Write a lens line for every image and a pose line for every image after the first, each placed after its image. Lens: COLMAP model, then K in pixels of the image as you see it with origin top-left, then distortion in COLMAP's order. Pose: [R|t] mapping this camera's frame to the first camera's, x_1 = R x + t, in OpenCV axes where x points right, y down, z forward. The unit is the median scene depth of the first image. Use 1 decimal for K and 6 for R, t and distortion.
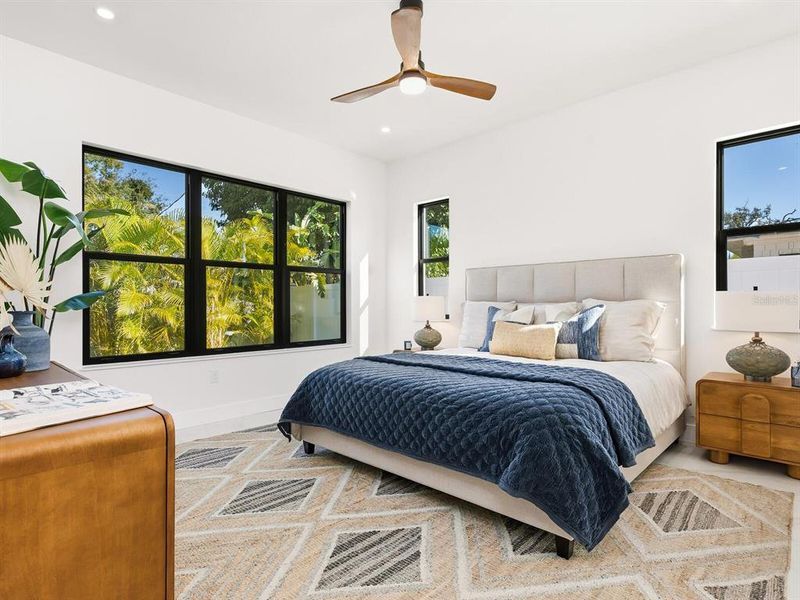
lens RADIAL K [[428.4, 0, 403.1], [0, 428.4, 304.6], [0, 0, 1]] dist [0.000566, 0.000478]
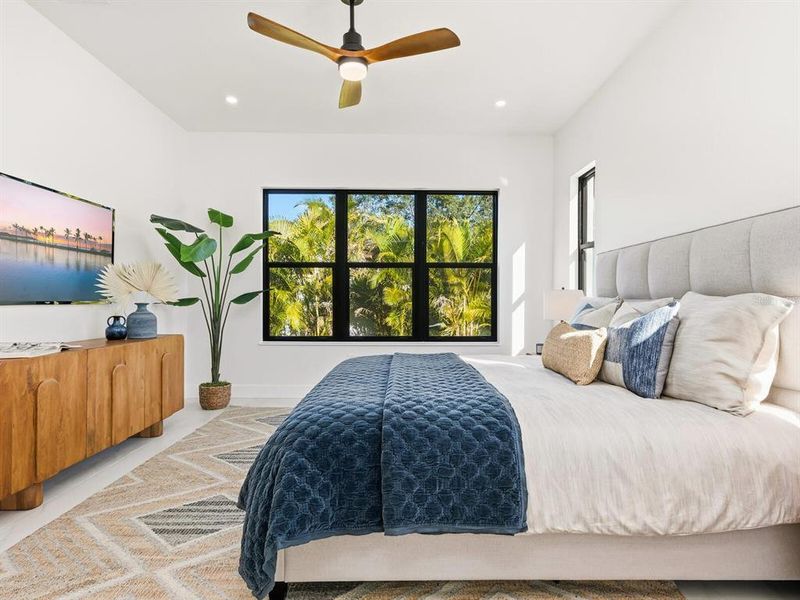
lens RADIAL K [[428.4, 0, 403.1], [0, 428.4, 304.6], [0, 0, 1]] dist [0.000566, 0.000478]
pose [[0.704960, 0.012614, -0.709135, 0.615490], [-0.005423, 0.999908, 0.012396, -0.001885], [0.709227, -0.004893, 0.704964, 0.315353]]
